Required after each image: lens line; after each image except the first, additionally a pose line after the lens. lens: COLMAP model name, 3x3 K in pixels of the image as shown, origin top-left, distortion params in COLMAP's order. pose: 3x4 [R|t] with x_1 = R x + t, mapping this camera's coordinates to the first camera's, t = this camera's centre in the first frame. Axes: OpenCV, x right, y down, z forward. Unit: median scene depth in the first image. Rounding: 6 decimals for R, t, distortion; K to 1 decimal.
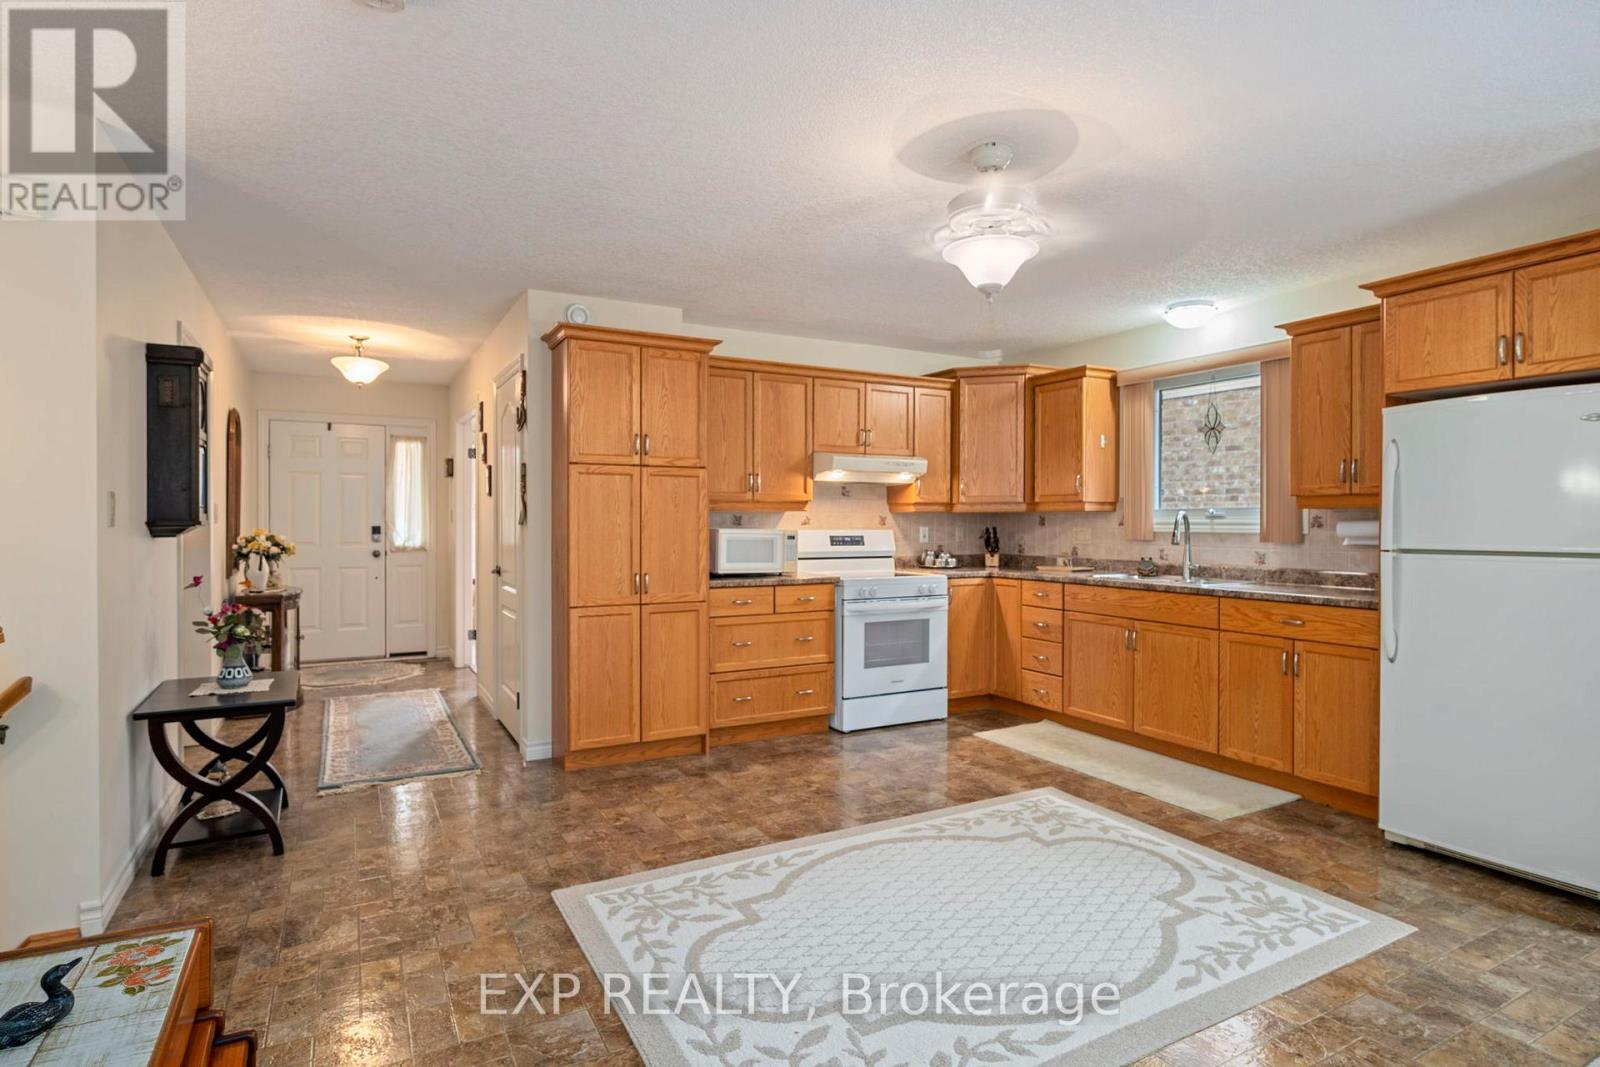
lens RADIAL K [[835.7, 0, 802.9], [0, 835.7, 526.3], [0, 0, 1]] dist [0.001324, -0.000208]
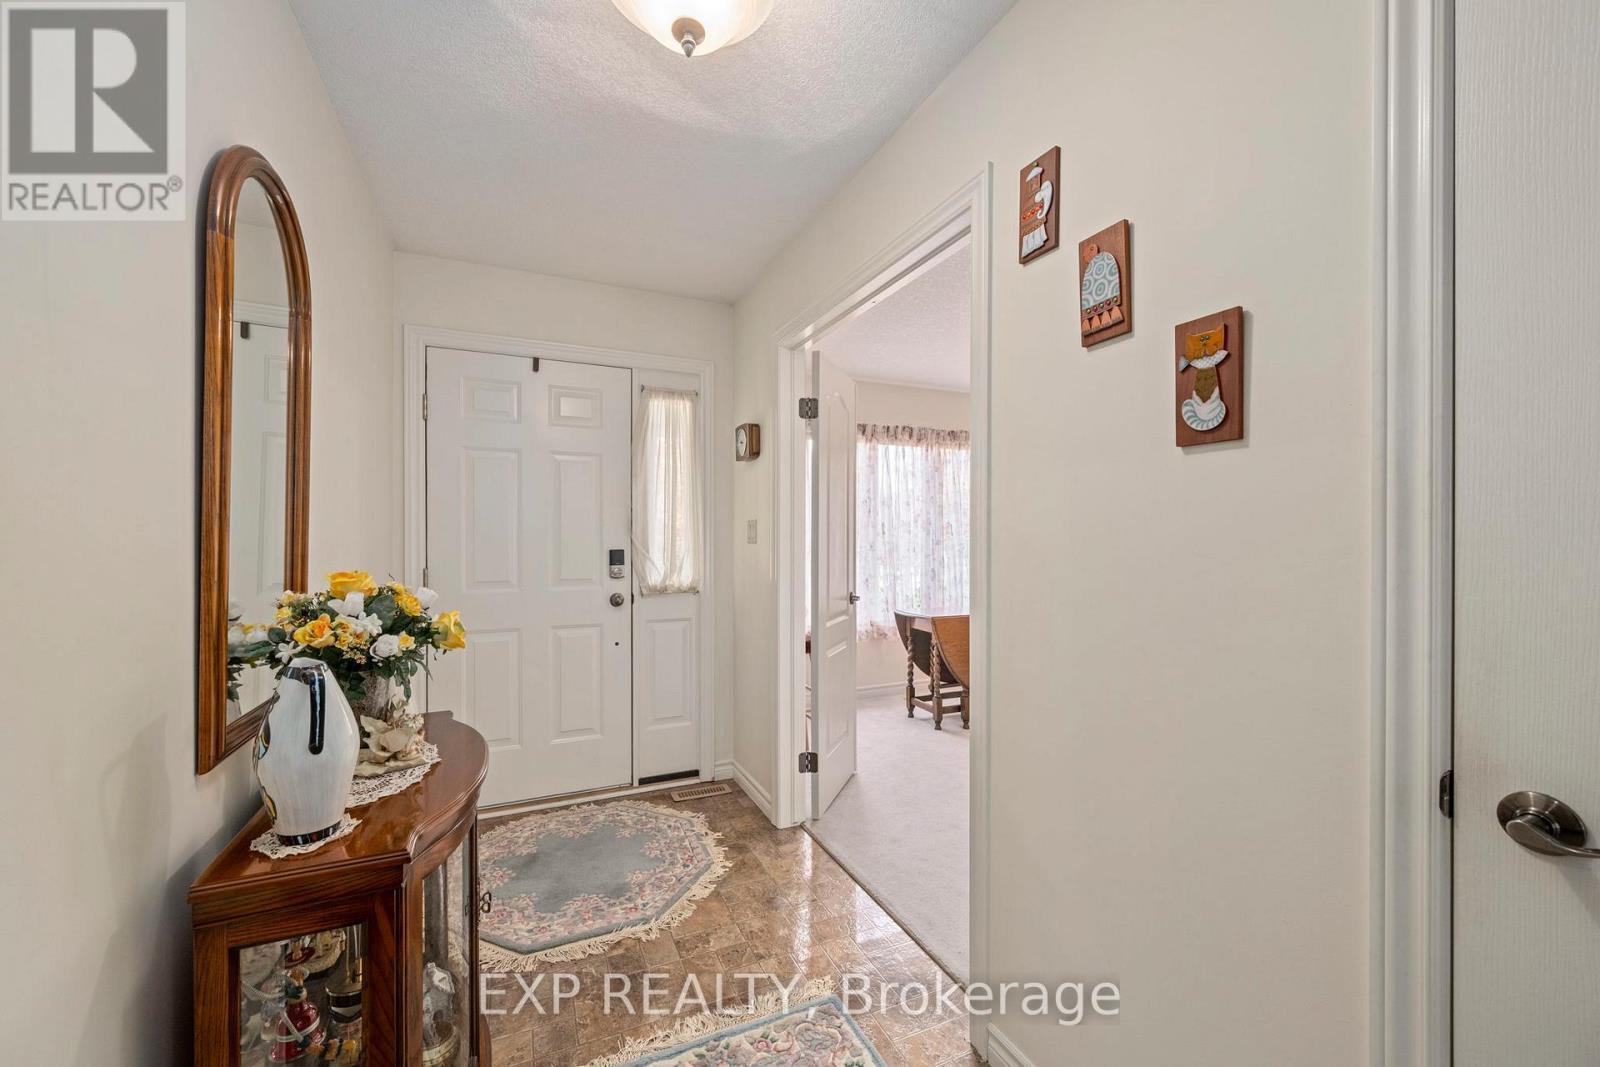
lens RADIAL K [[623.7, 0, 802.0], [0, 623.7, 539.7], [0, 0, 1]] dist [-0.001125, -0.000154]
pose [[0.997173, -0.002739, -0.075086, -0.356513], [0.002470, 0.999990, -0.003680, -0.005044], [0.075095, 0.003484, 0.997170, 0.597725]]
